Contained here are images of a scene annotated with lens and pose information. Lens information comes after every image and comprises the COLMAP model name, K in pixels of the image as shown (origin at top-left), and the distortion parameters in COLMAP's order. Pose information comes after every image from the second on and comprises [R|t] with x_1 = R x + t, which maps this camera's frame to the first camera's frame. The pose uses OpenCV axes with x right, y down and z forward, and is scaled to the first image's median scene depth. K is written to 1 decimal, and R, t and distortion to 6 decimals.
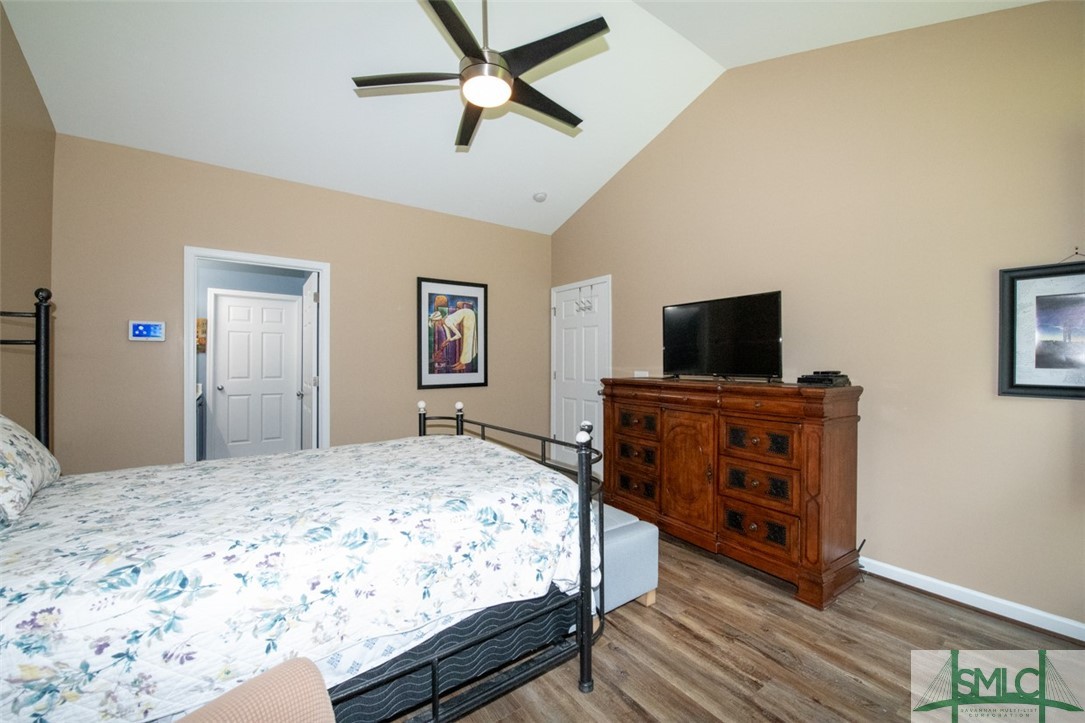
lens RADIAL K [[432.0, 0, 544.6], [0, 432.0, 358.4], [0, 0, 1]] dist [0.001390, 0.000131]
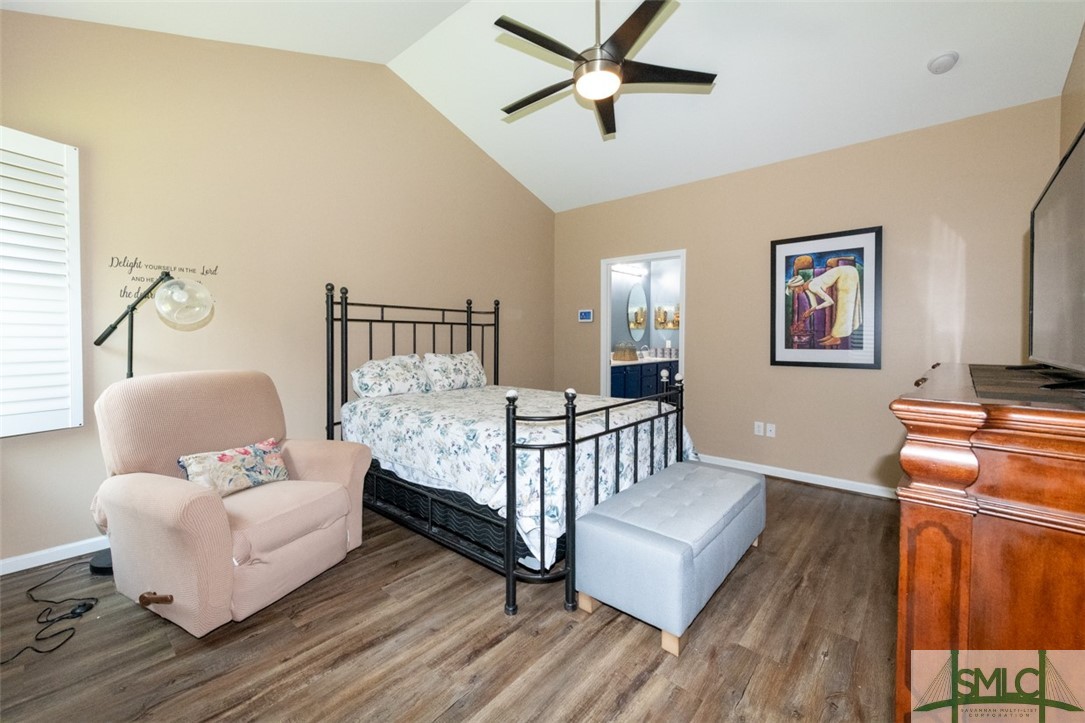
lens RADIAL K [[432.0, 0, 541.6], [0, 432.0, 343.5], [0, 0, 1]] dist [0.001390, 0.000131]
pose [[0.225193, 0.015230, -0.974195, 0.468697], [-0.001377, 0.999882, 0.015313, 0.012596], [0.974313, -0.002107, 0.225187, 0.315518]]
